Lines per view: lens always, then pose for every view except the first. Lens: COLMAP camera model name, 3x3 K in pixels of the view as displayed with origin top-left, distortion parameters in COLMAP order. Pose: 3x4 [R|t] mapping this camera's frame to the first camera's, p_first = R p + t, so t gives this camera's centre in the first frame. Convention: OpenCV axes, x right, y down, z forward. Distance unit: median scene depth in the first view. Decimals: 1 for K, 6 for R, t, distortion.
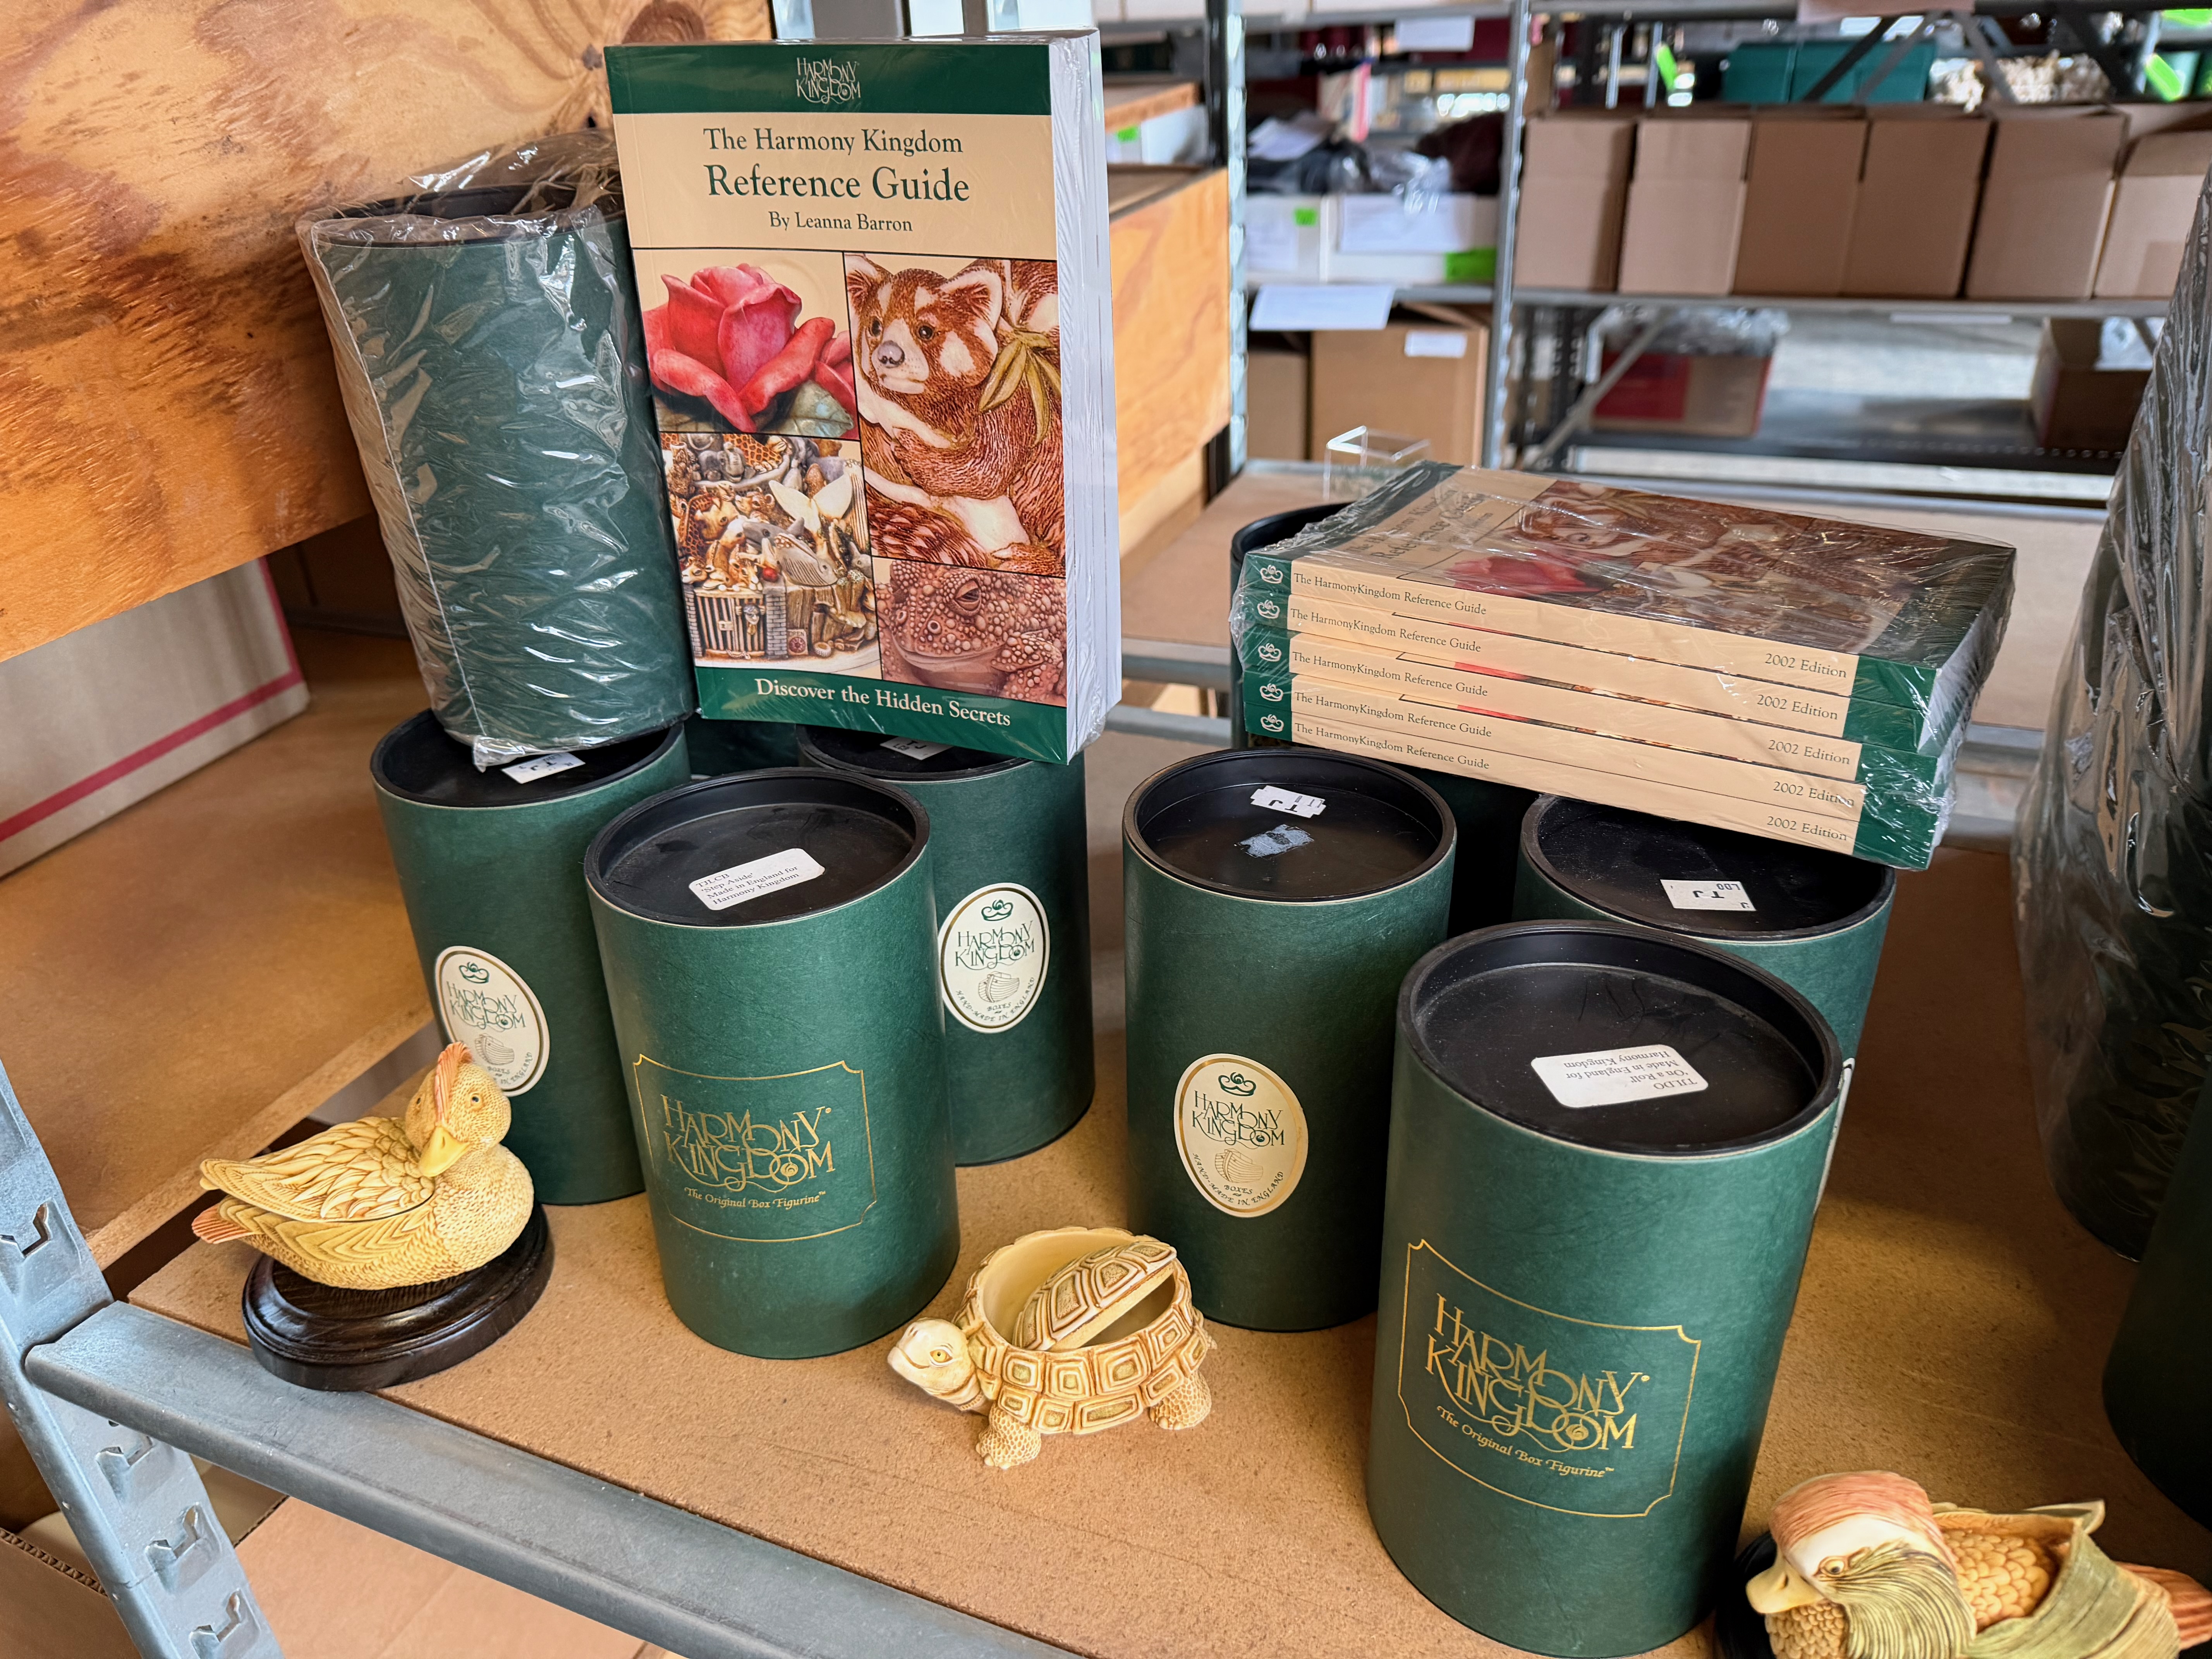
lens RADIAL K [[1550.3, 0, 1123.4], [0, 1550.3, 833.7], [0, 0, 1]] dist [0.050971, -0.013067]
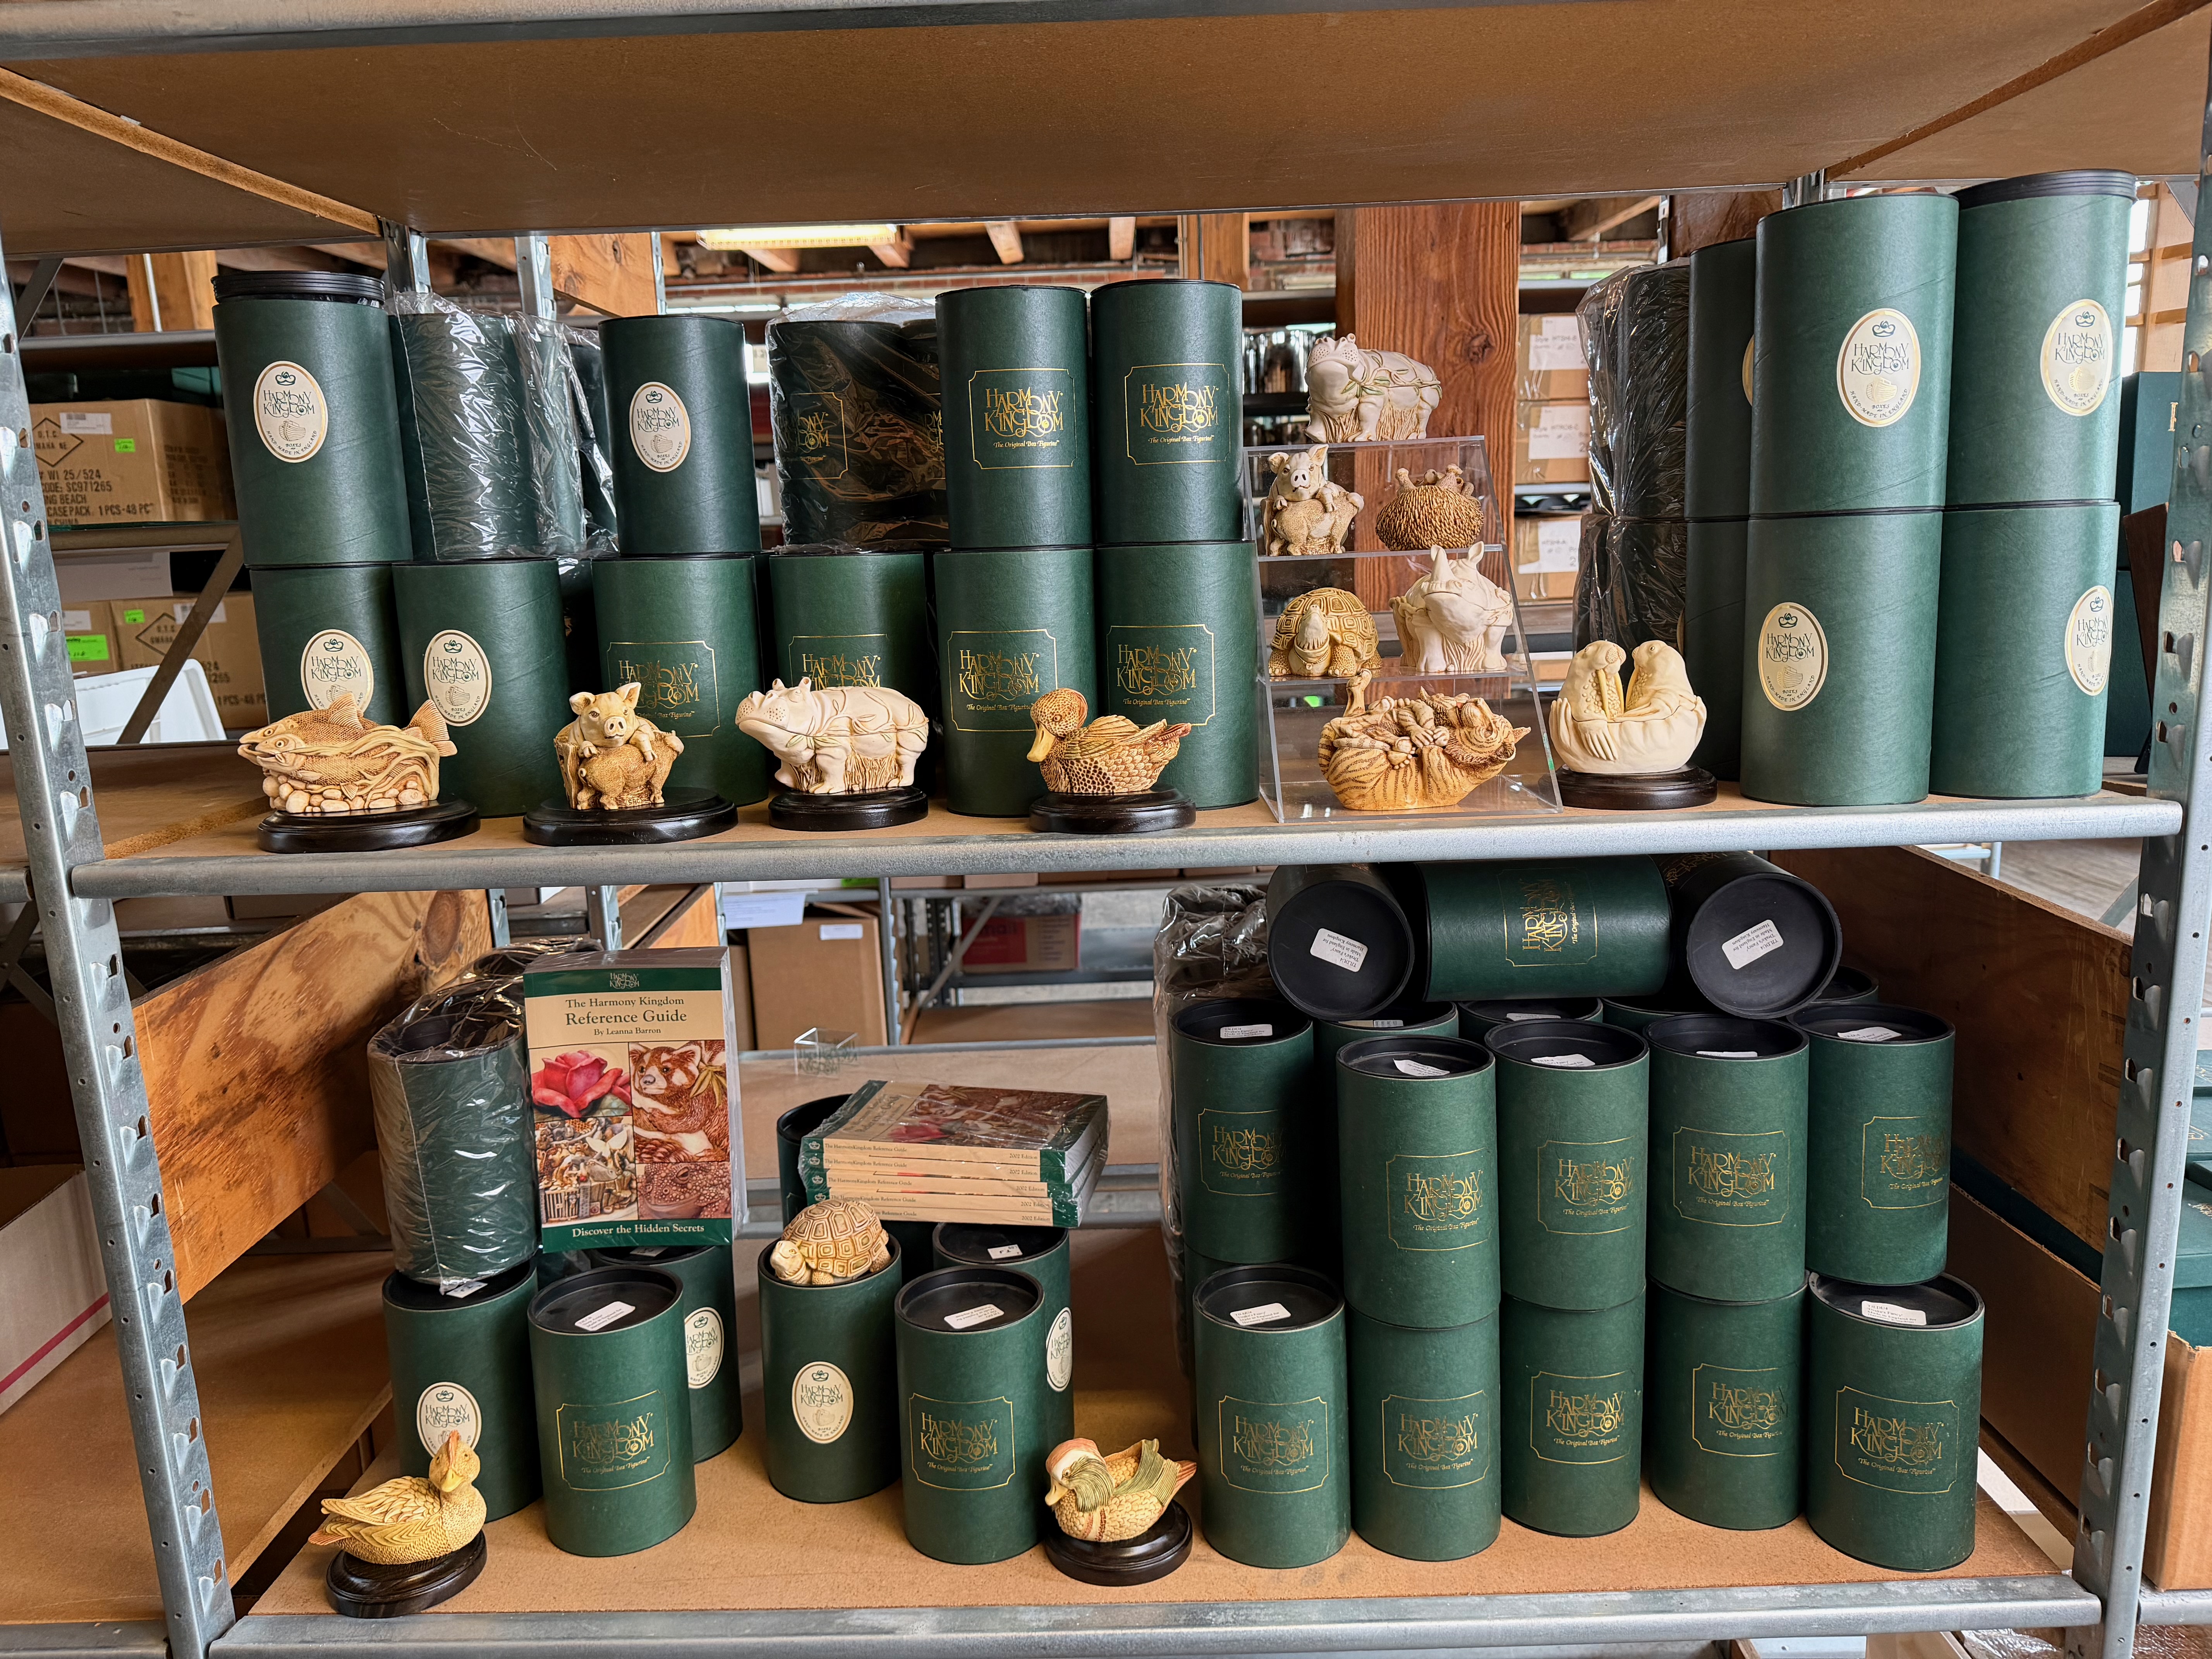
lens RADIAL K [[1550.3, 0, 1121.4], [0, 1550.3, 831.1], [0, 0, 1]] dist [0.050971, -0.013067]
pose [[0.926615, -0.062593, 0.370766, -0.323986], [0.176339, 0.943228, -0.281469, 0.129988], [-0.332099, 0.326193, 0.885047, -1.419469]]
